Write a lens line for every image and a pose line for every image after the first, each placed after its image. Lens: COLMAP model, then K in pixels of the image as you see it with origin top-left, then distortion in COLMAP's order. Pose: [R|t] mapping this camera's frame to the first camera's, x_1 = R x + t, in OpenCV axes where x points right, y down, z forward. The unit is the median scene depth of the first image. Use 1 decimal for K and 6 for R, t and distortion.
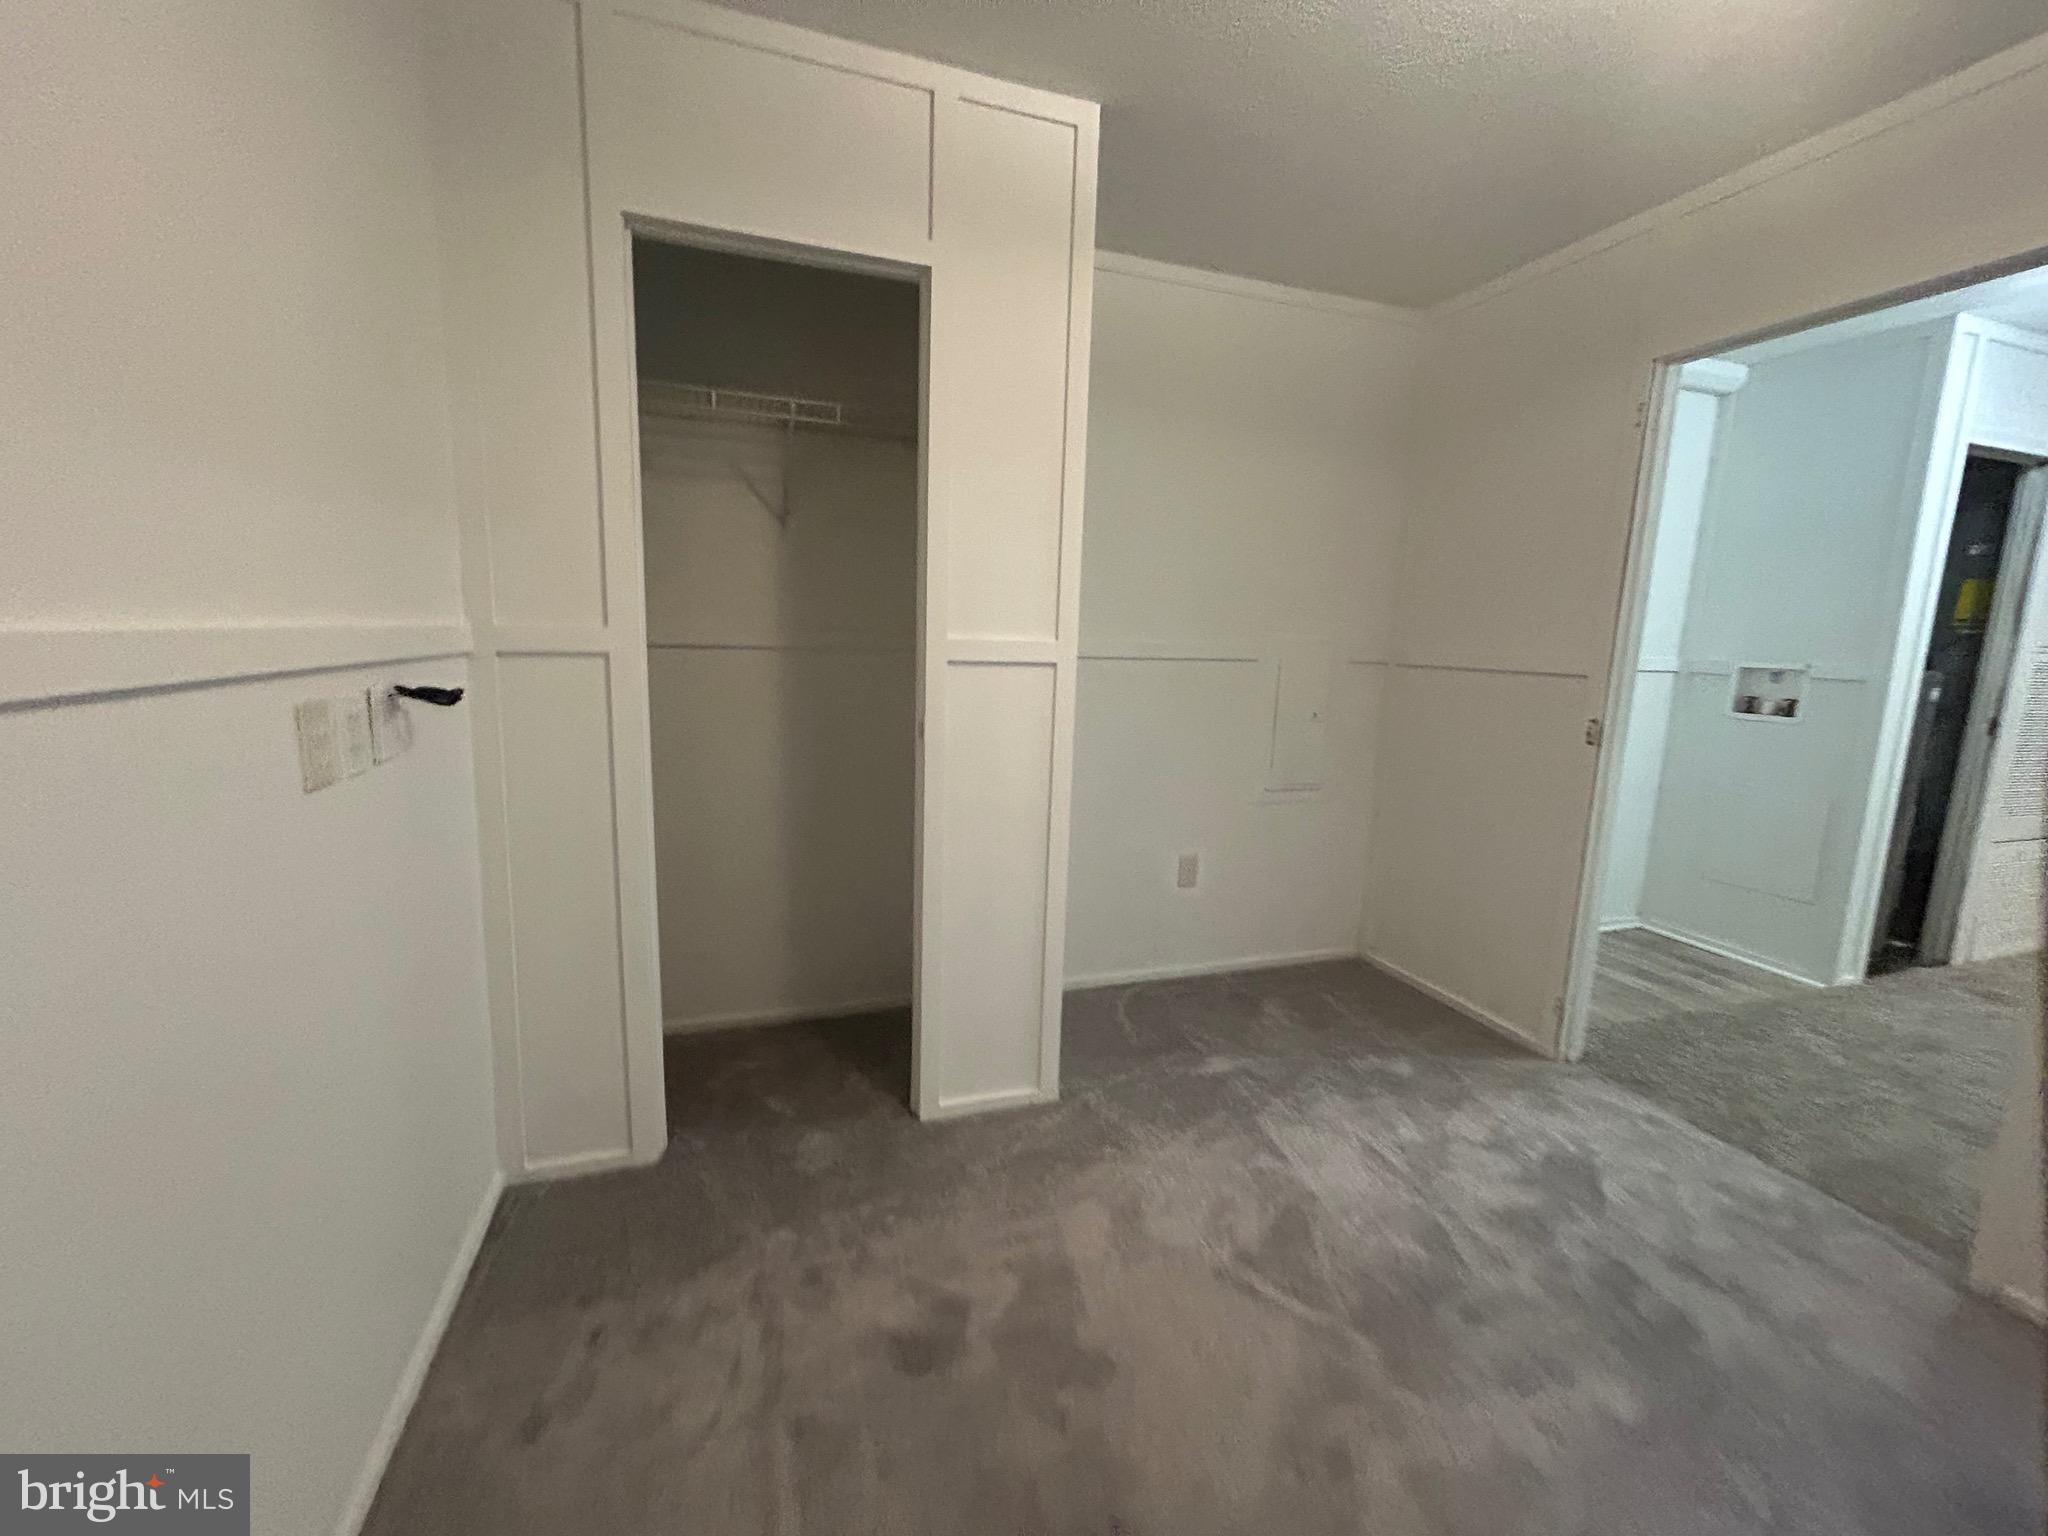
lens RADIAL K [[830.0, 0, 1021.7], [0, 830.0, 767.4], [0, 0, 1]] dist [-0.003416, 0.001038]
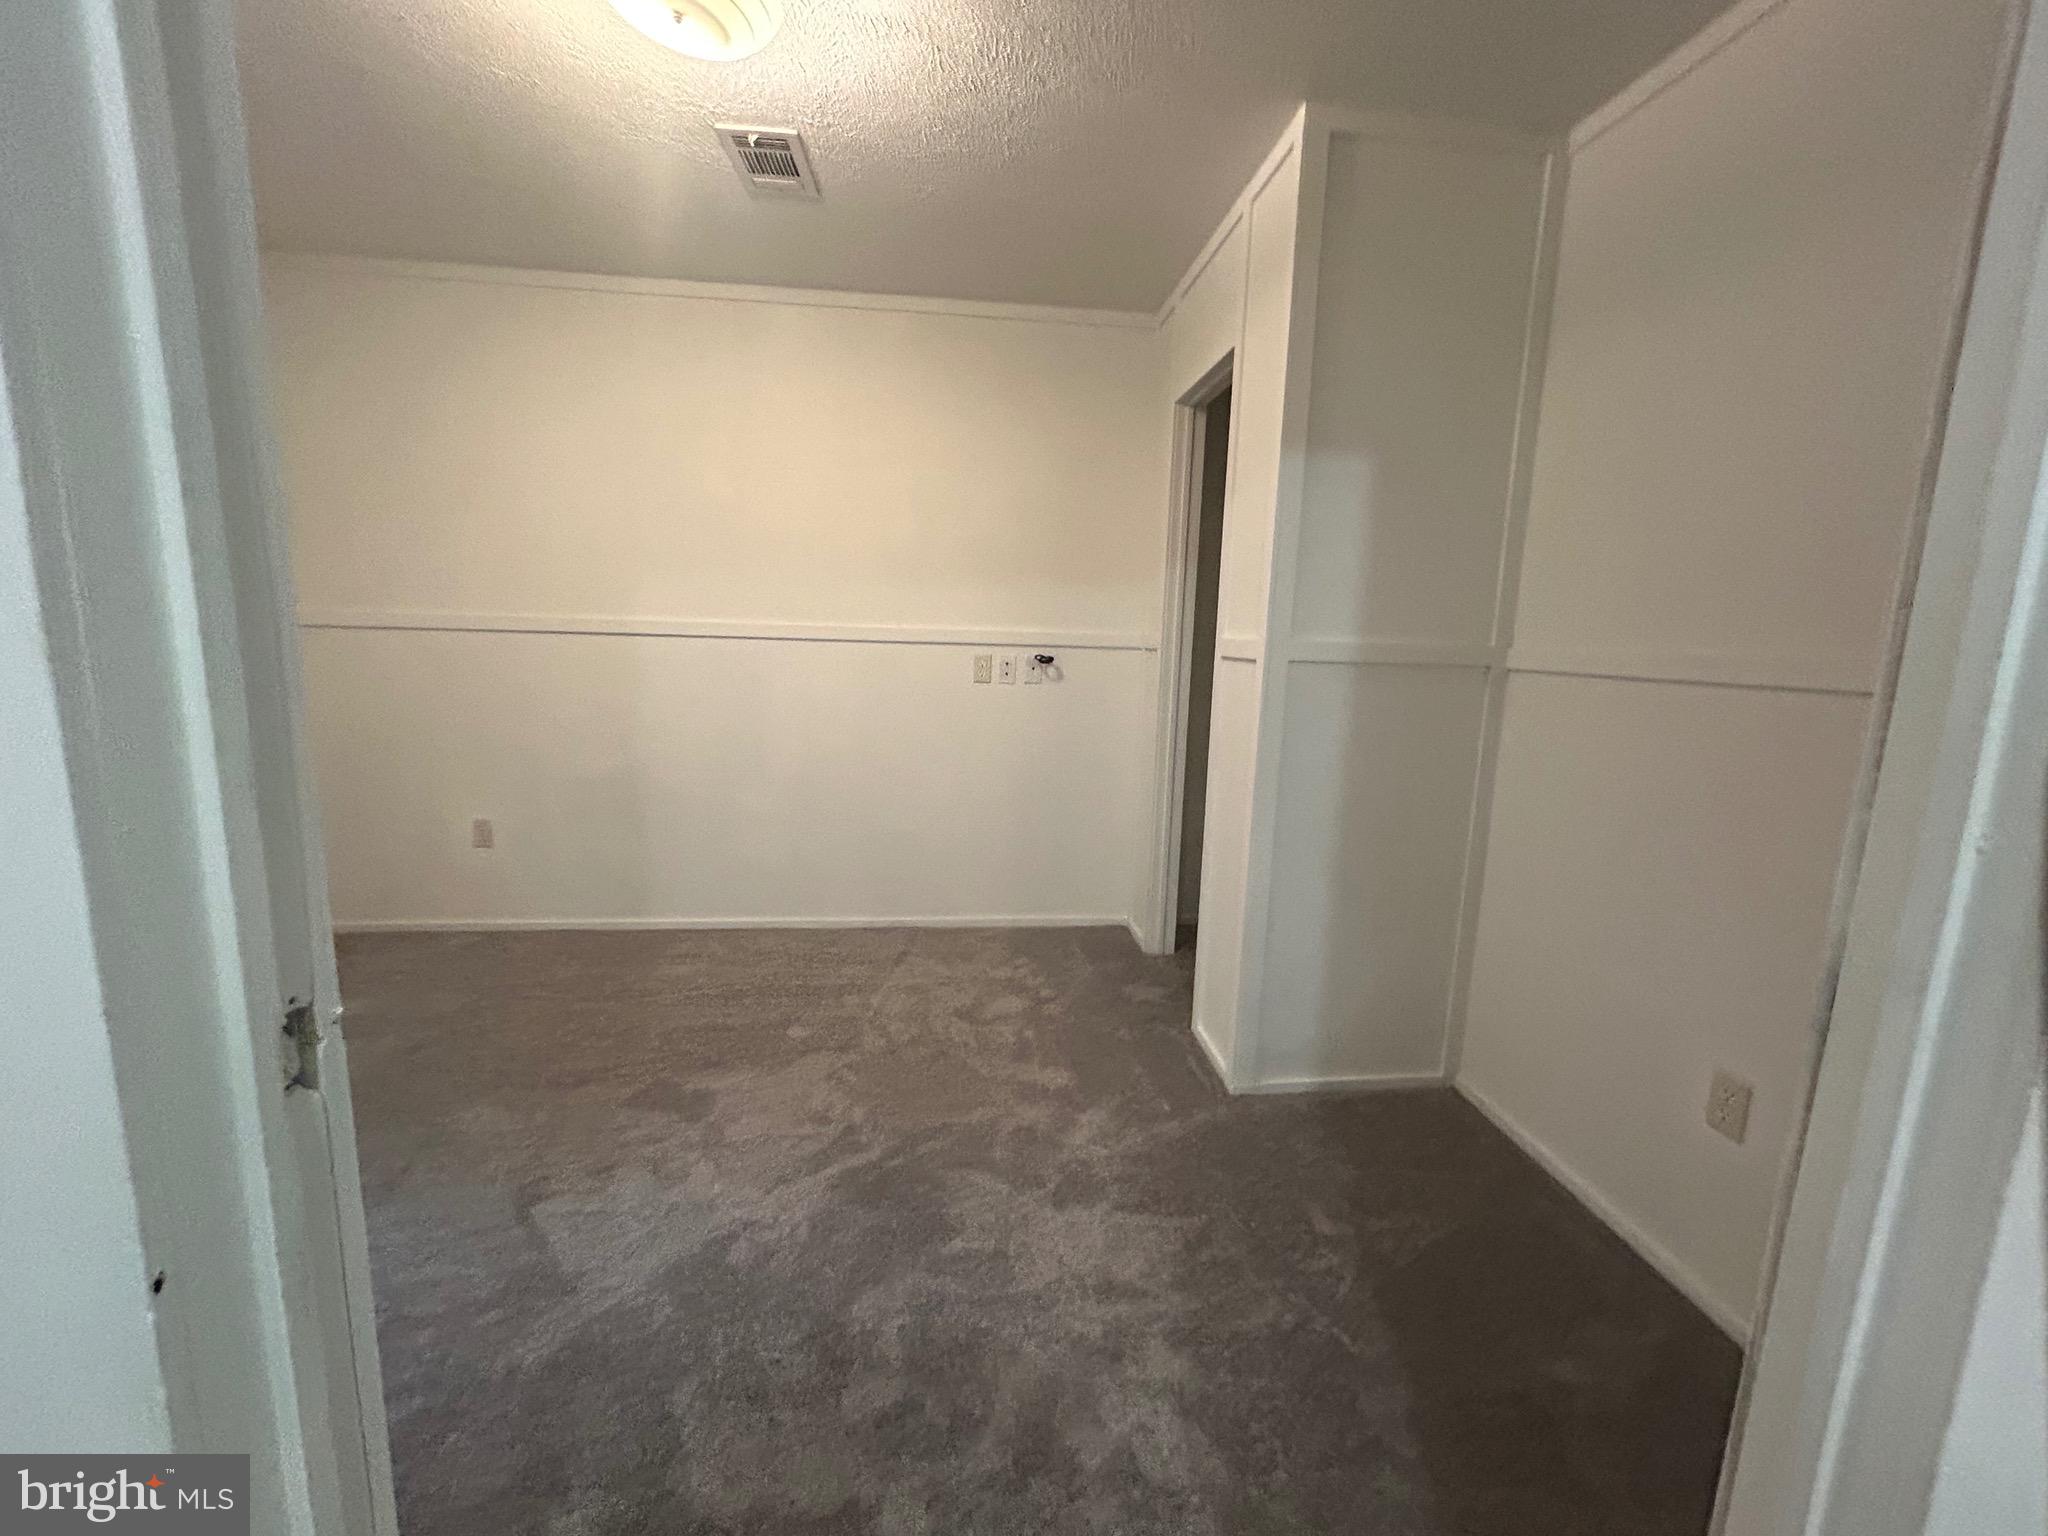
lens RADIAL K [[830.0, 0, 1033.9], [0, 830.0, 764.3], [0, 0, 1]] dist [-0.003416, 0.001038]
pose [[-0.206824, 0.121319, -0.970827, 1.023597], [-0.190343, 0.968333, 0.161558, -0.104294], [0.959684, 0.218204, -0.177183, 0.866815]]
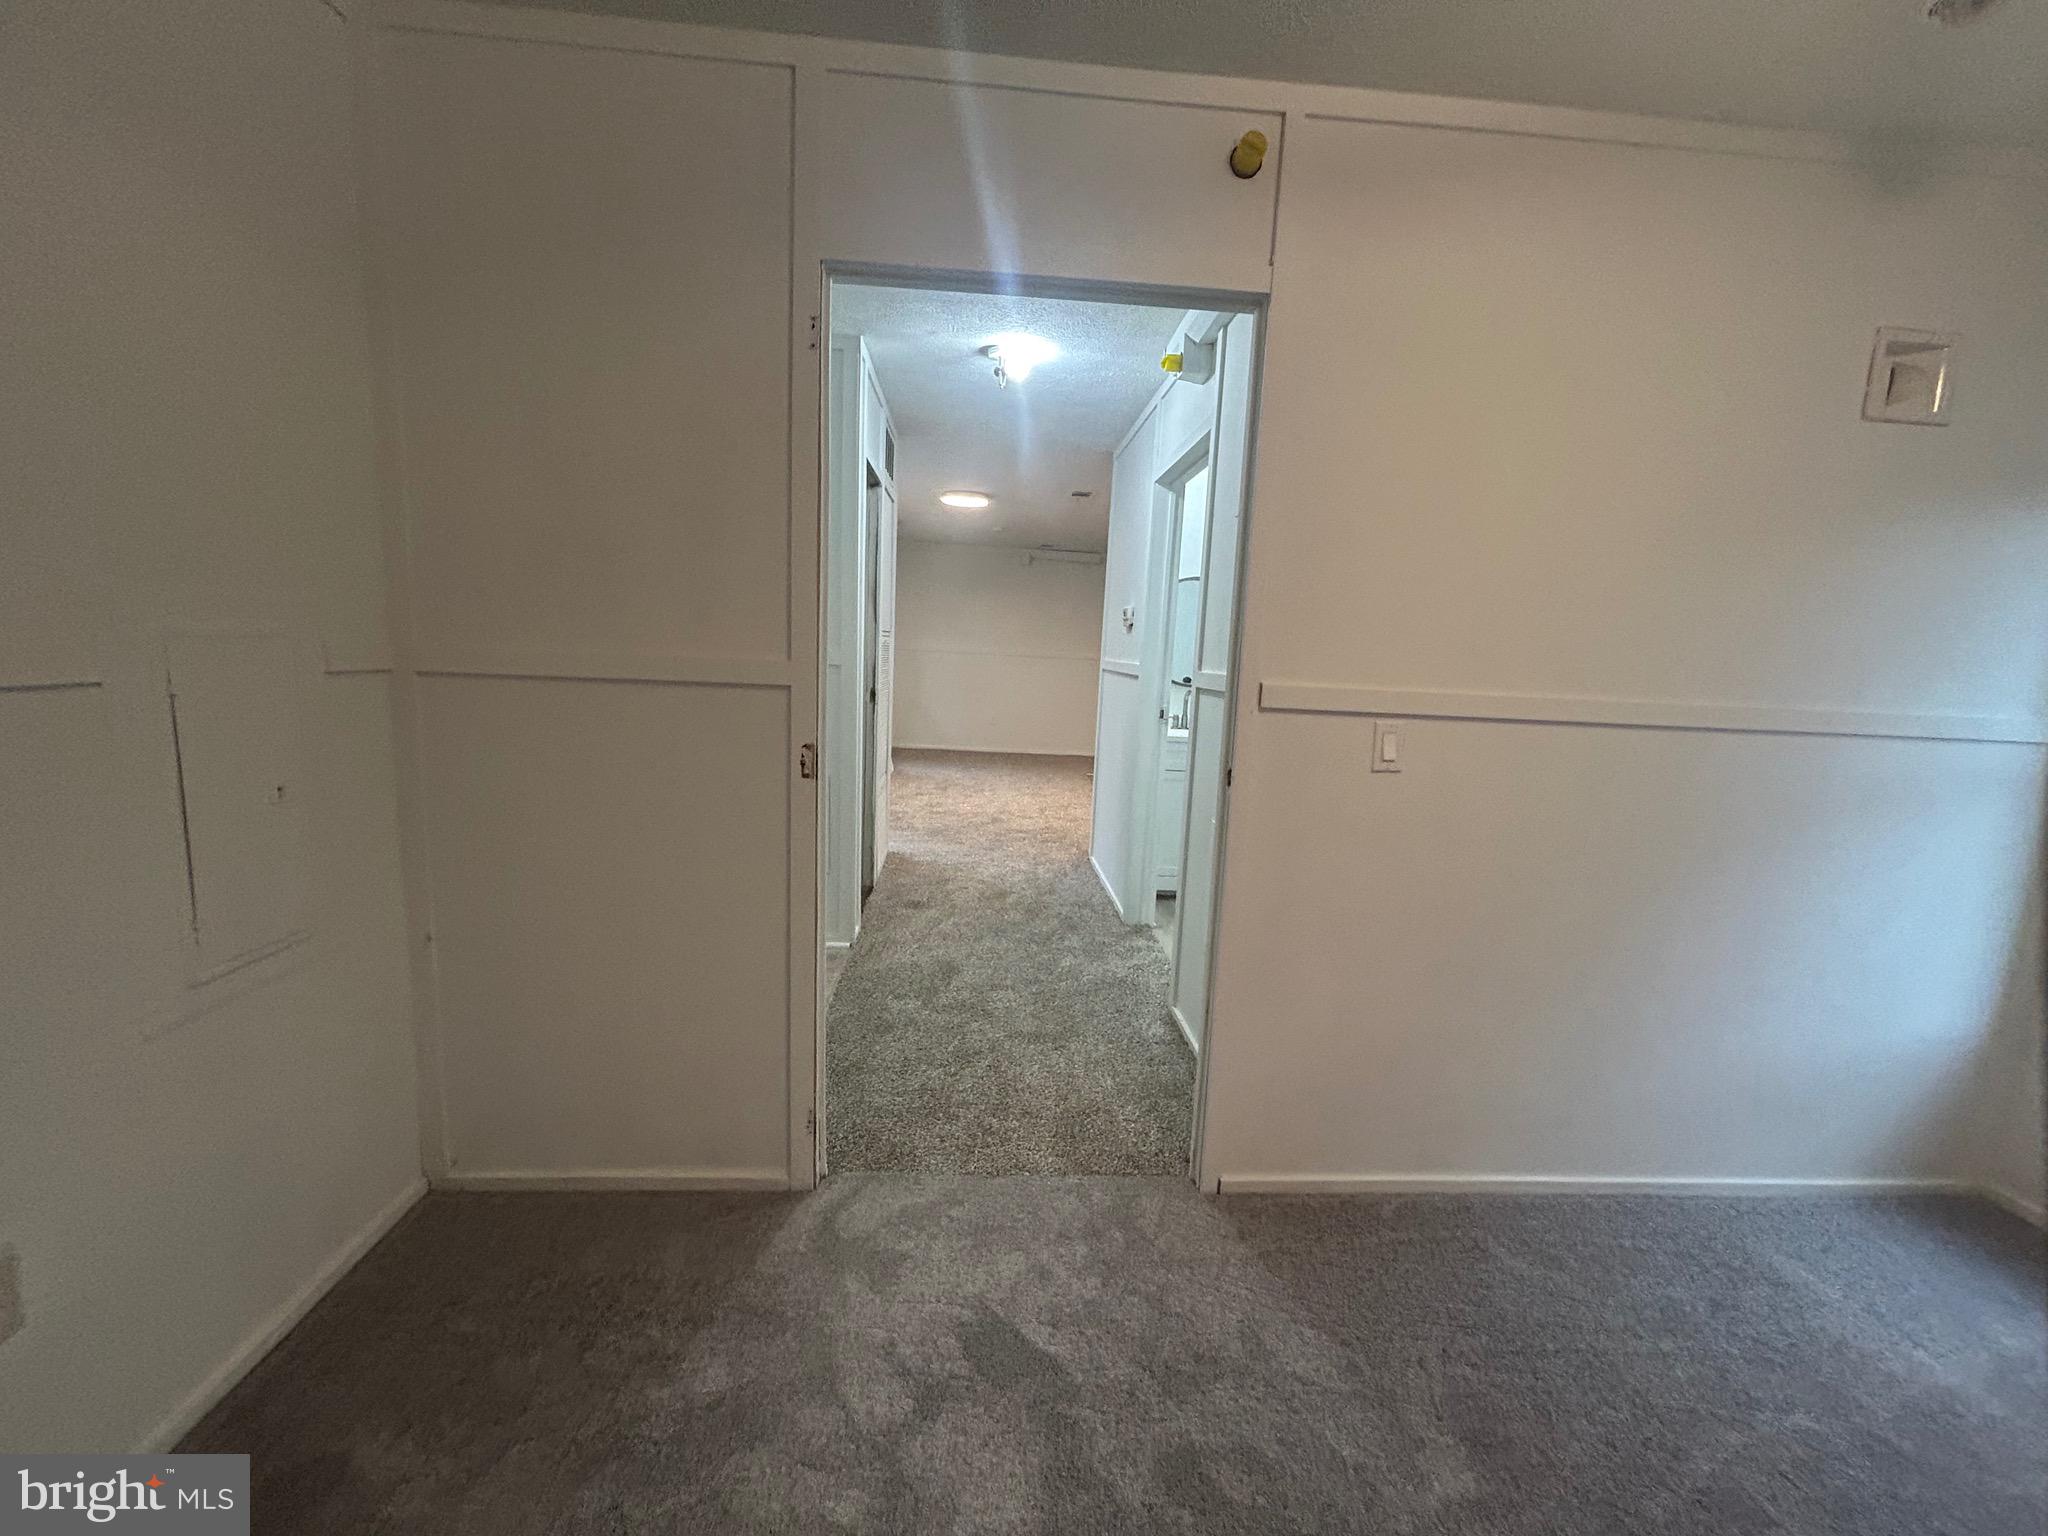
lens RADIAL K [[830.0, 0, 1018.6], [0, 830.0, 763.2], [0, 0, 1]] dist [-0.003416, 0.001038]
pose [[0.264035, -0.157114, 0.951631, 0.029718], [0.119281, 0.984389, 0.129427, -0.123160], [-0.957109, 0.079338, 0.278654, 0.655439]]
